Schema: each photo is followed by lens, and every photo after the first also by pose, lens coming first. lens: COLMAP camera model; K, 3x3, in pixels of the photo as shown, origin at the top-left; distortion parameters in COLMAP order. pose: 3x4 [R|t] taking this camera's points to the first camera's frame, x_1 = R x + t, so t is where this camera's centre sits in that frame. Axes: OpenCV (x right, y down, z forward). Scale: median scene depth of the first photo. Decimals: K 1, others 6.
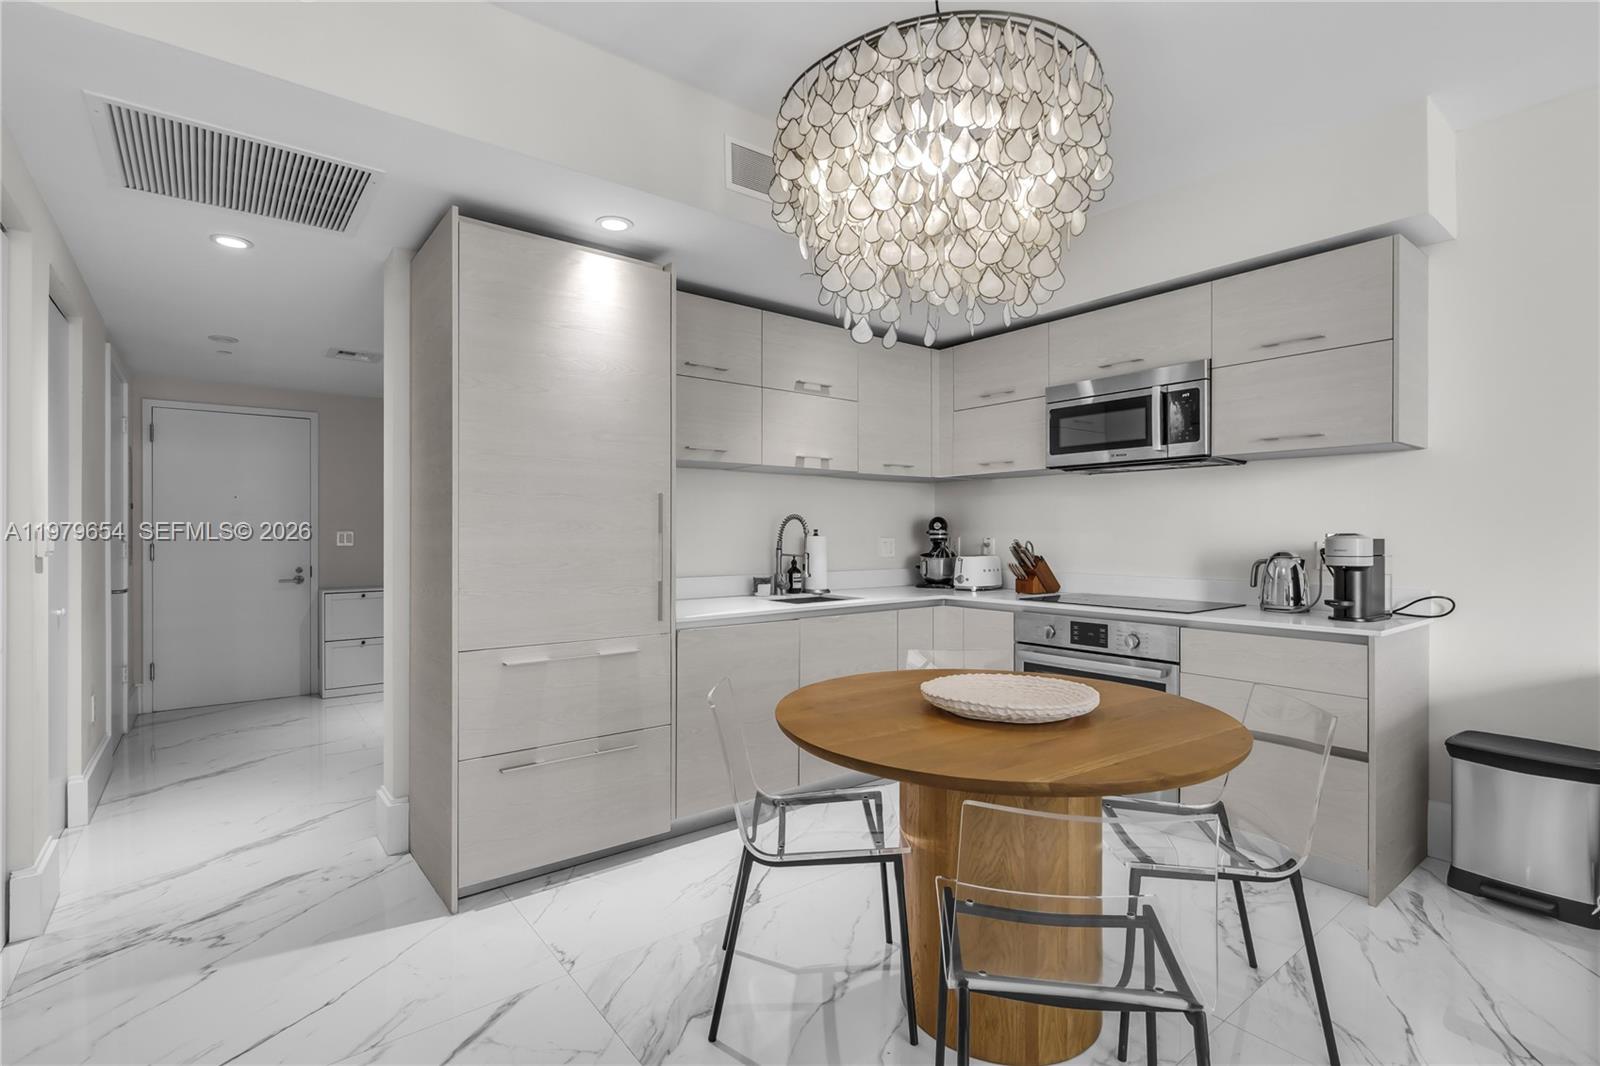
lens RADIAL K [[731.7, 0, 804.6], [0, 731.7, 534.0], [0, 0, 1]] dist [-0.005231, 0.004908]
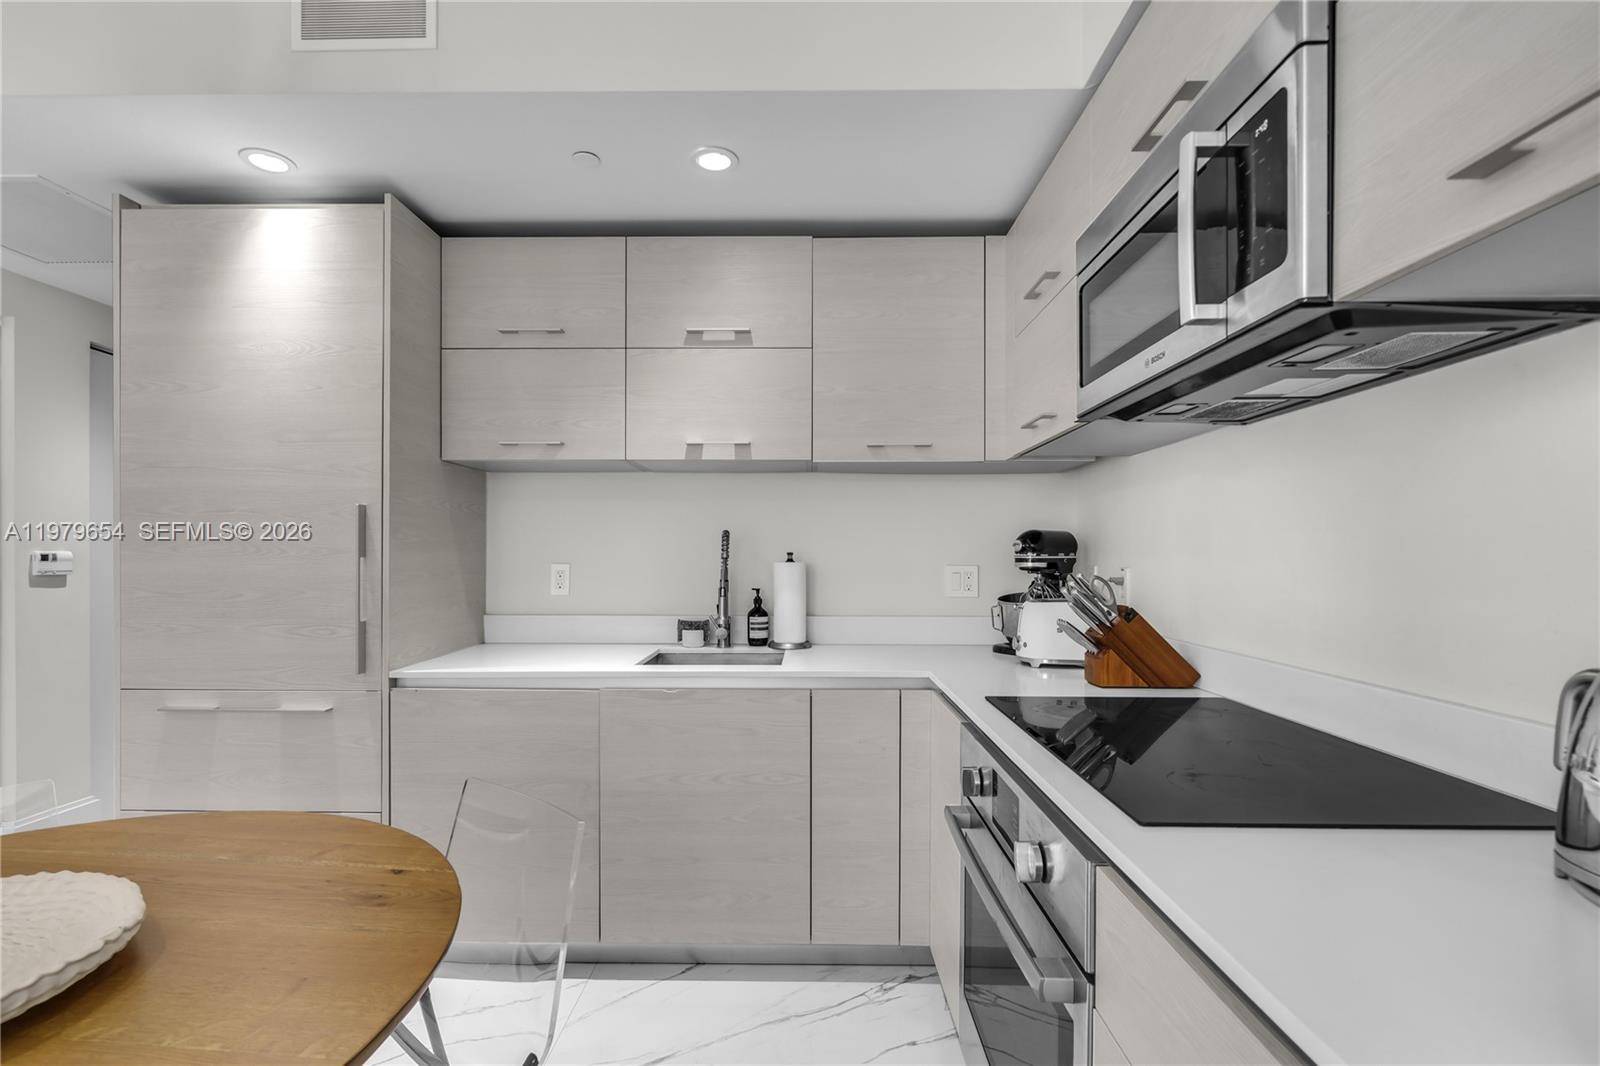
lens RADIAL K [[731.7, 0, 806.6], [0, 731.7, 559.7], [0, 0, 1]] dist [-0.005231, 0.004908]
pose [[0.779619, 0.004588, -0.626237, 0.492512], [-0.002743, 0.999989, 0.003911, -0.002643], [0.626248, -0.001332, 0.779623, 0.543368]]
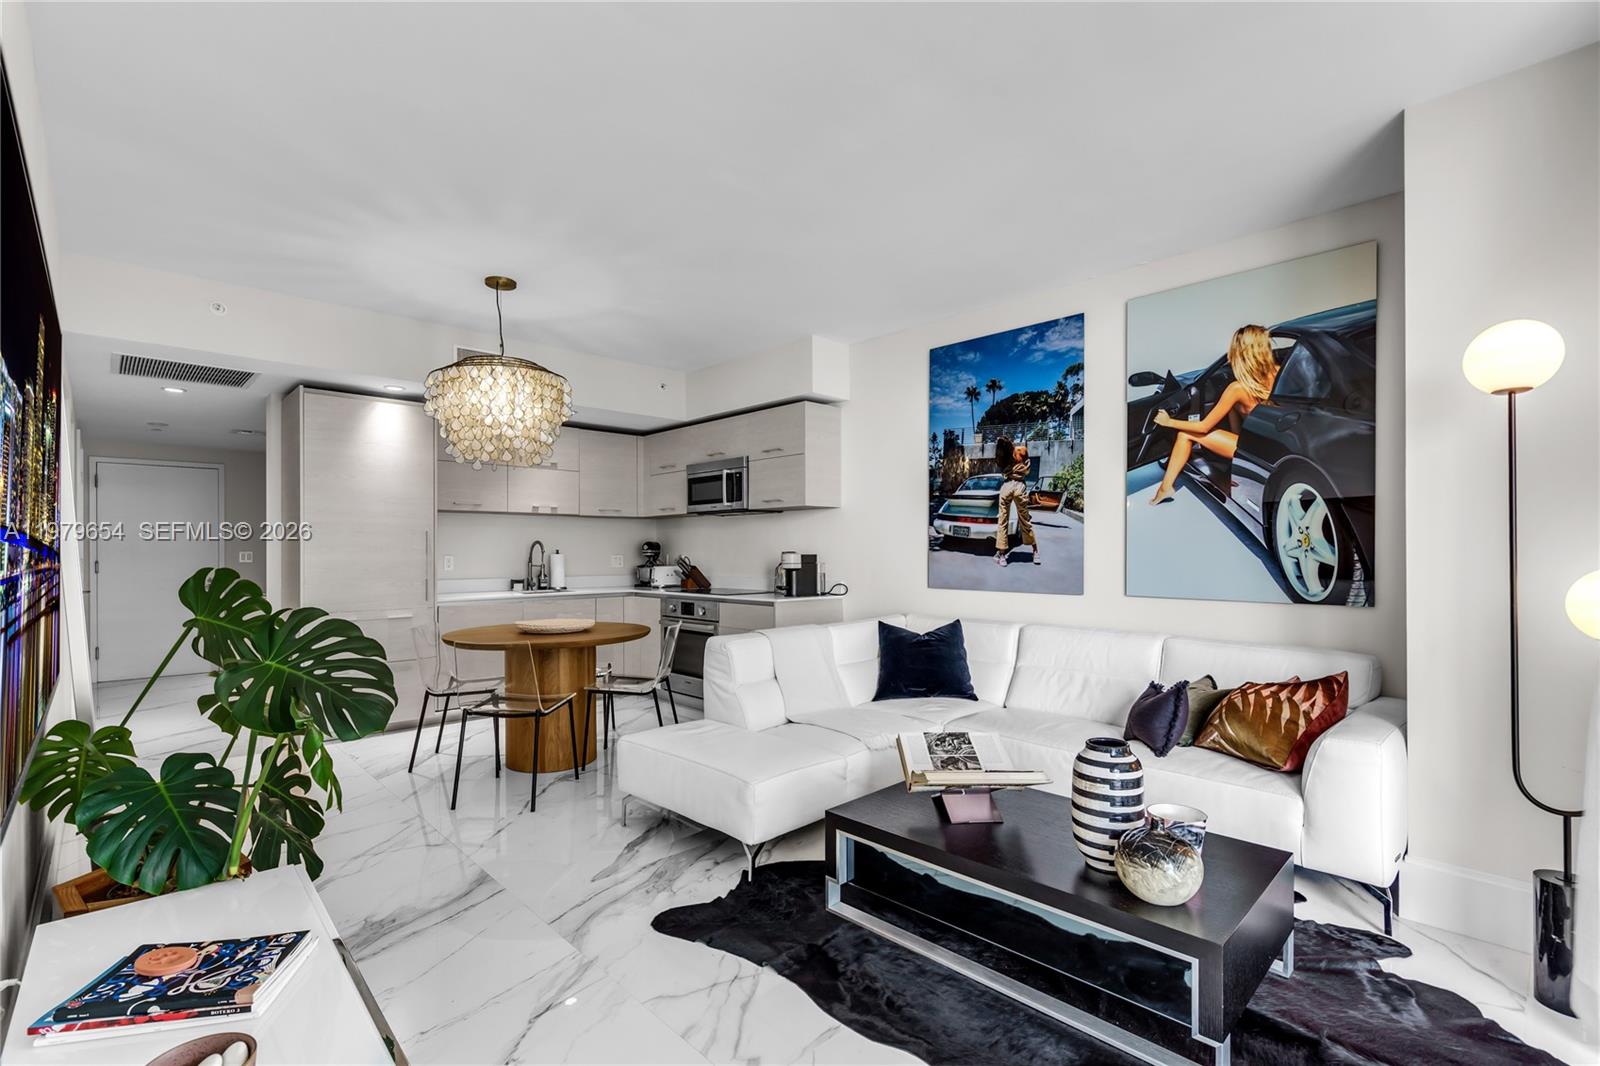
lens RADIAL K [[731.7, 0, 804.2], [0, 731.7, 554.4], [0, 0, 1]] dist [-0.005231, 0.004908]
pose [[0.996104, -0.002340, 0.088152, 0.455129], [0.002105, 0.999994, 0.002752, 0.000770], [-0.088158, -0.002556, 0.996103, -0.703457]]
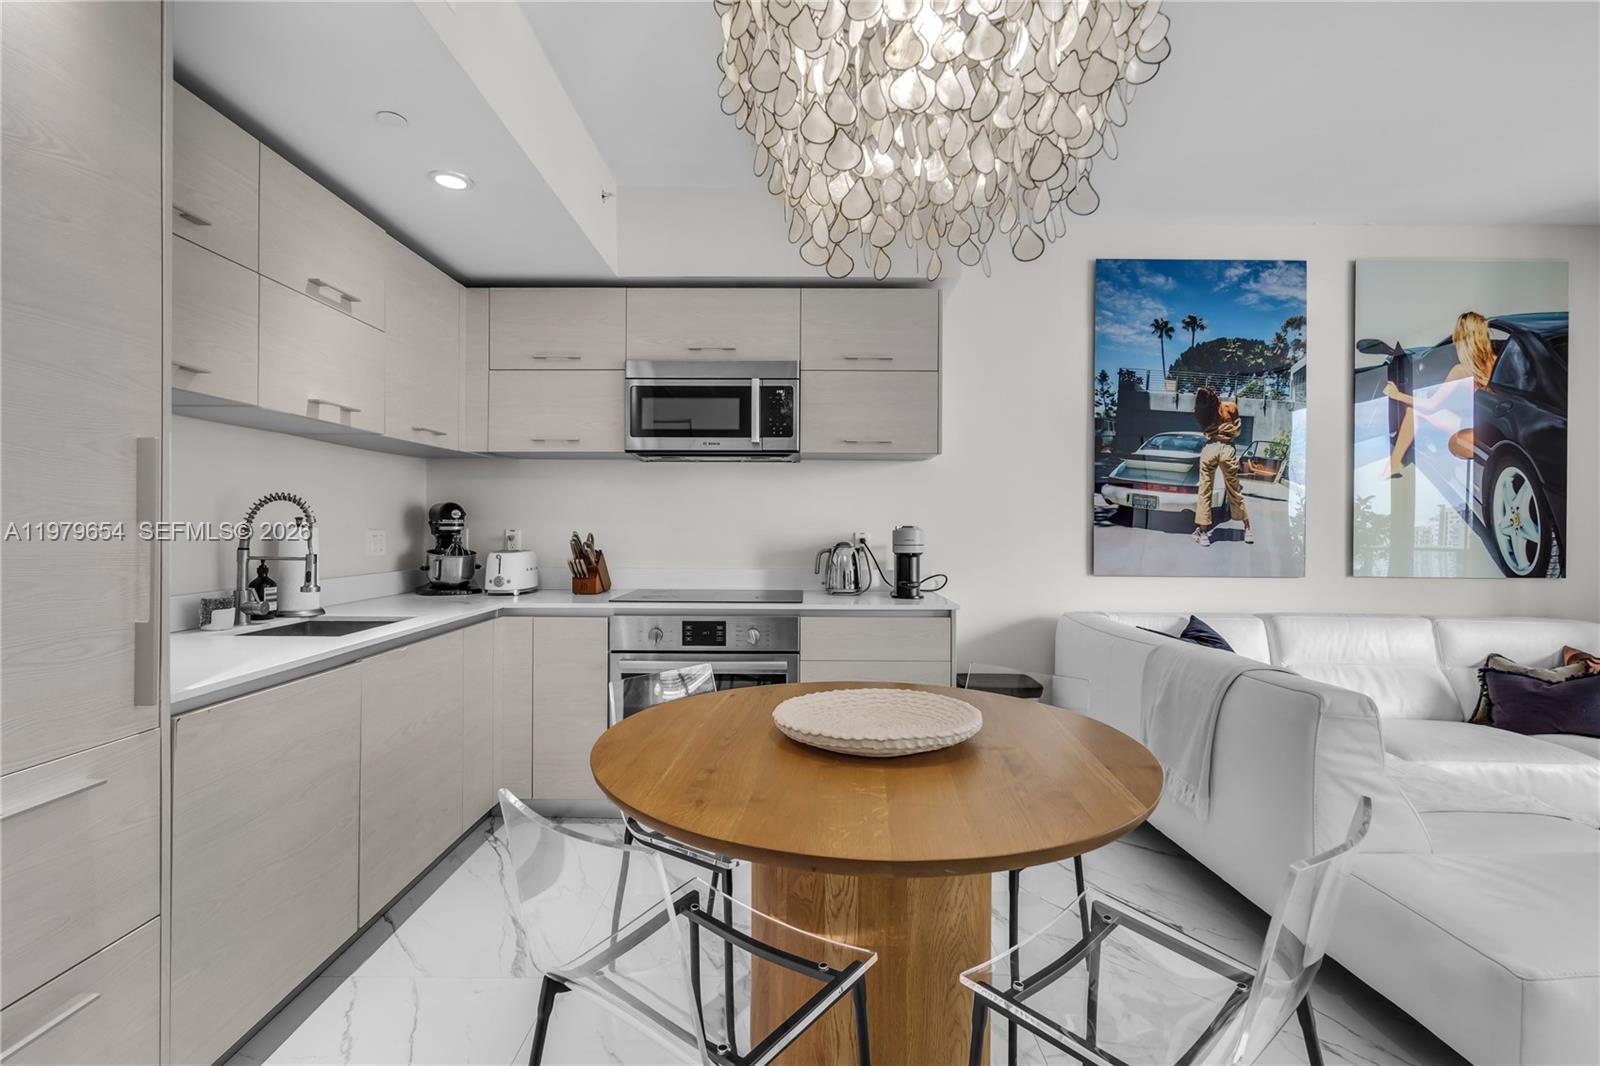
lens RADIAL K [[731.7, 0, 790.7], [0, 731.7, 524.6], [0, 0, 1]] dist [-0.005231, 0.004908]
pose [[0.629171, 0.003810, 0.777258, -0.234762], [-0.004323, 0.999990, -0.001402, -0.000555], [-0.777255, -0.002478, 0.629181, 0.290223]]
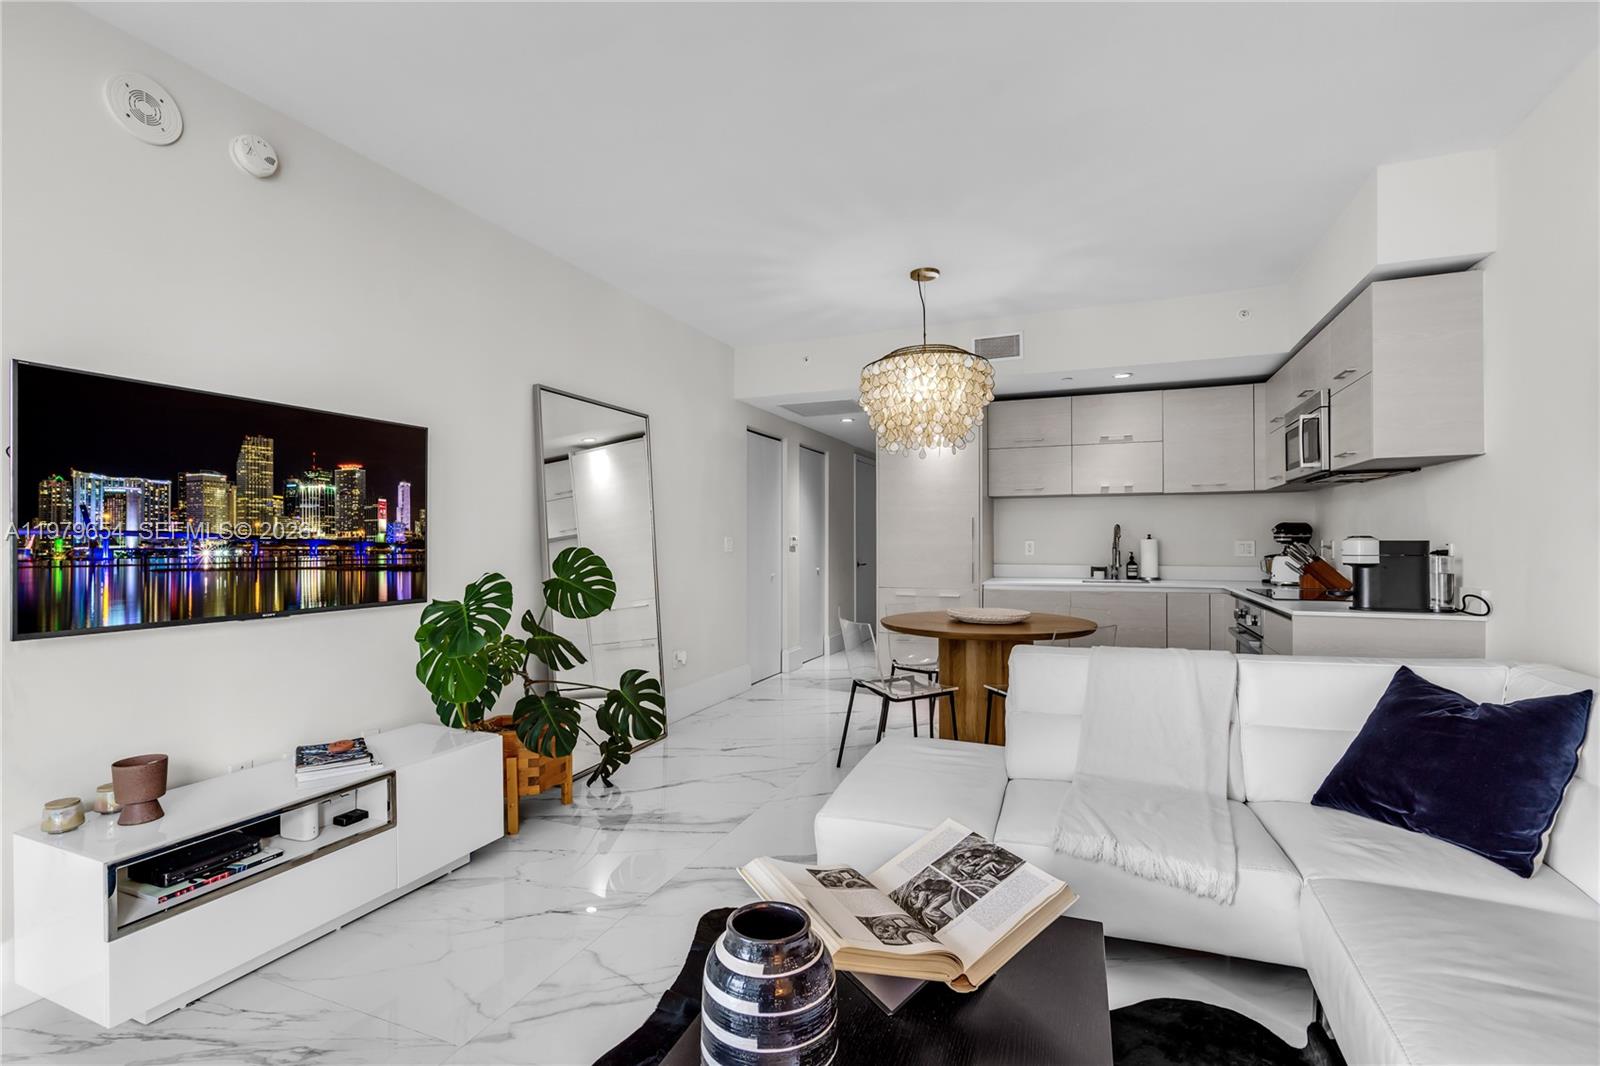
lens RADIAL K [[731.7, 0, 795.3], [0, 731.7, 537.9], [0, 0, 1]] dist [-0.005231, 0.004908]
pose [[0.482254, -0.003690, -0.876023, 1.001138], [0.002929, 0.999992, -0.002600, 0.002099], [0.876026, -0.001312, 0.482261, -0.279097]]
